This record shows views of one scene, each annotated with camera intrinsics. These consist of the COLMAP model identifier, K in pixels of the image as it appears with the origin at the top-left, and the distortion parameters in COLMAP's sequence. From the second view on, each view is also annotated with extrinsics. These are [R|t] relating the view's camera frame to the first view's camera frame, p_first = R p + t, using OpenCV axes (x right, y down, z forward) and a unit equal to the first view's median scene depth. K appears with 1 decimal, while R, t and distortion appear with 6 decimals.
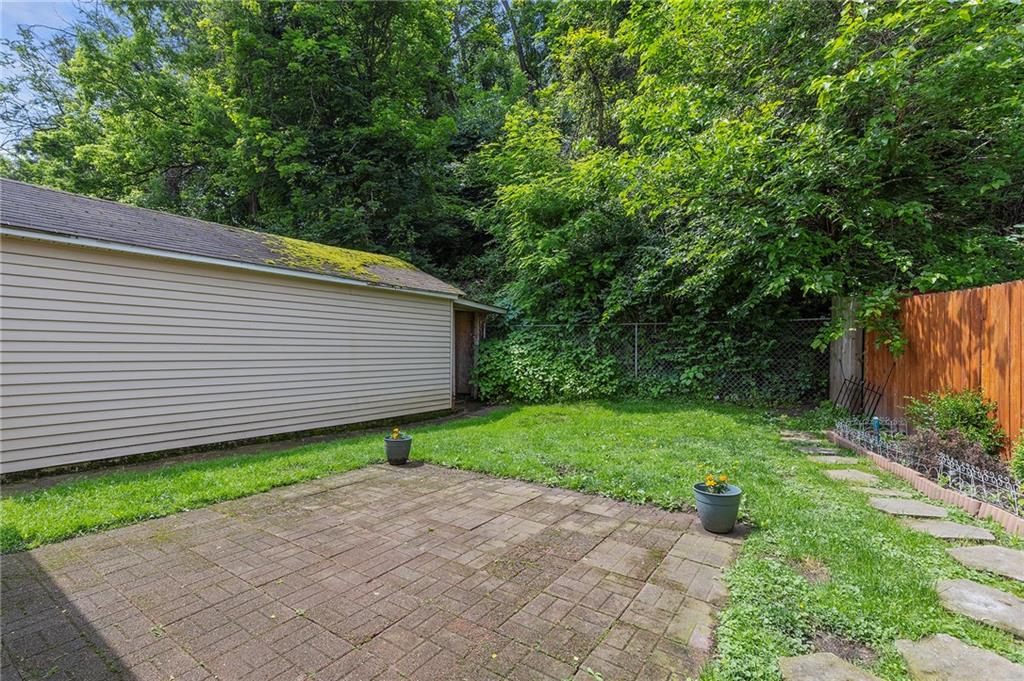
lens RADIAL K [[466.2, 0, 520.1], [0, 466.2, 341.7], [0, 0, 1]] dist [0.009250, 0.000220]
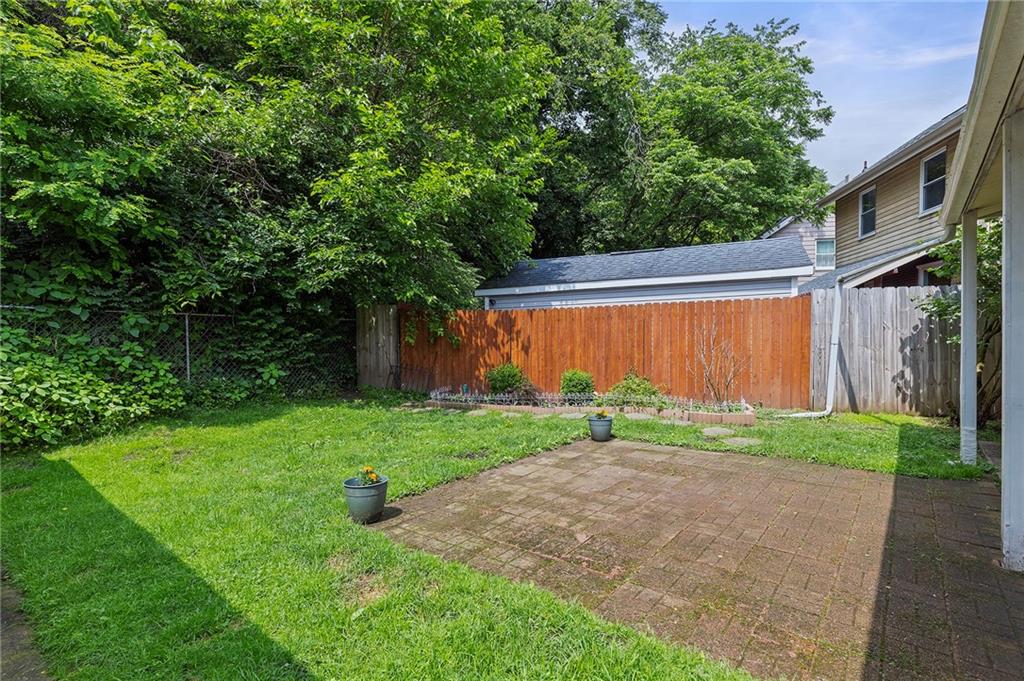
lens RADIAL K [[466.2, 0, 517.7], [0, 466.2, 345.1], [0, 0, 1]] dist [0.009250, 0.000220]
pose [[0.096424, -0.008680, 0.995303, -0.937618], [0.001610, 0.999962, 0.008565, 0.014293], [-0.995339, 0.000776, 0.096434, 0.775518]]
